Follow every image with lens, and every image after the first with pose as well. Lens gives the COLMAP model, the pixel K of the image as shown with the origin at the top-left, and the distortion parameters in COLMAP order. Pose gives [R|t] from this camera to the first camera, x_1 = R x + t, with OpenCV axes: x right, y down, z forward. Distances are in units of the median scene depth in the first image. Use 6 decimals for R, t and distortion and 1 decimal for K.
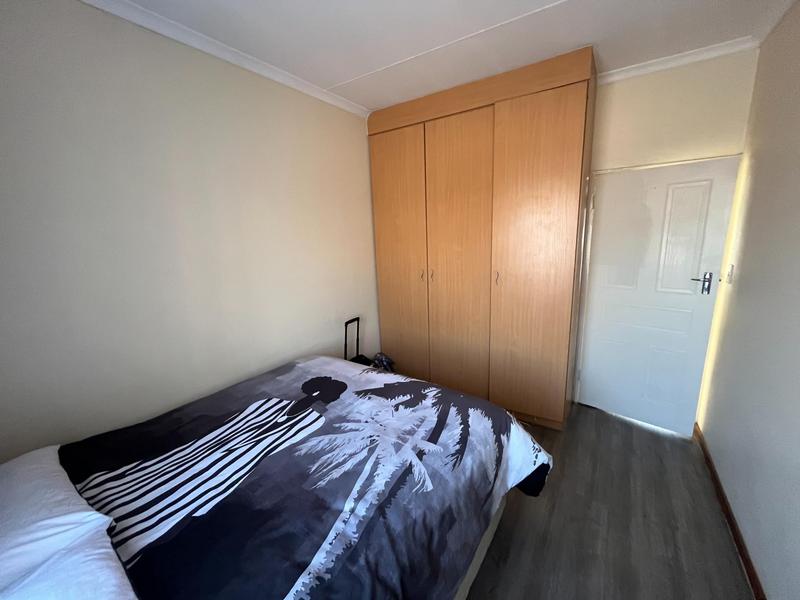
lens RADIAL K [[322.0, 0, 400.1], [0, 322.0, 299.1], [0, 0, 1]] dist [-0.001933, -0.000283]
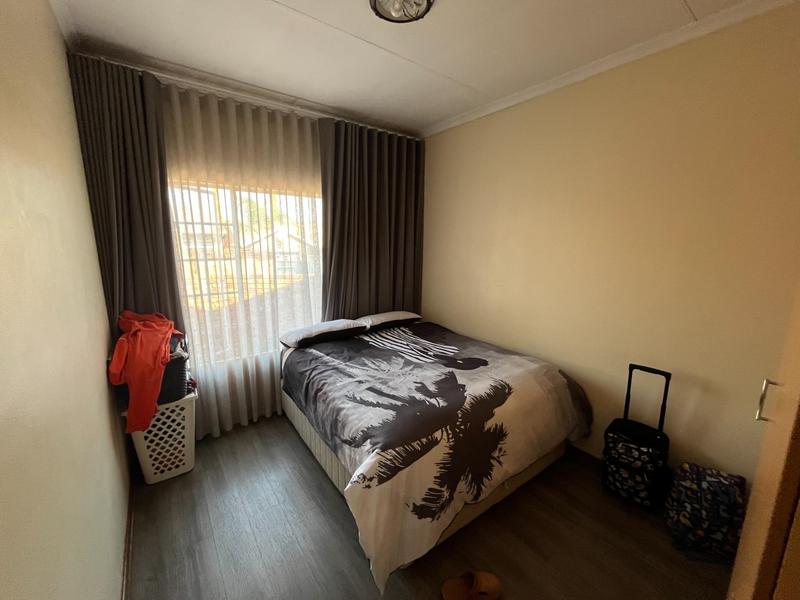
lens RADIAL K [[322.0, 0, 400.0], [0, 322.0, 298.0], [0, 0, 1]] dist [-0.001933, -0.000283]
pose [[-0.320364, 0.201161, -0.925690, 1.096282], [-0.181483, 0.946059, 0.268395, -0.288881], [0.929748, 0.253981, -0.266576, 1.195708]]
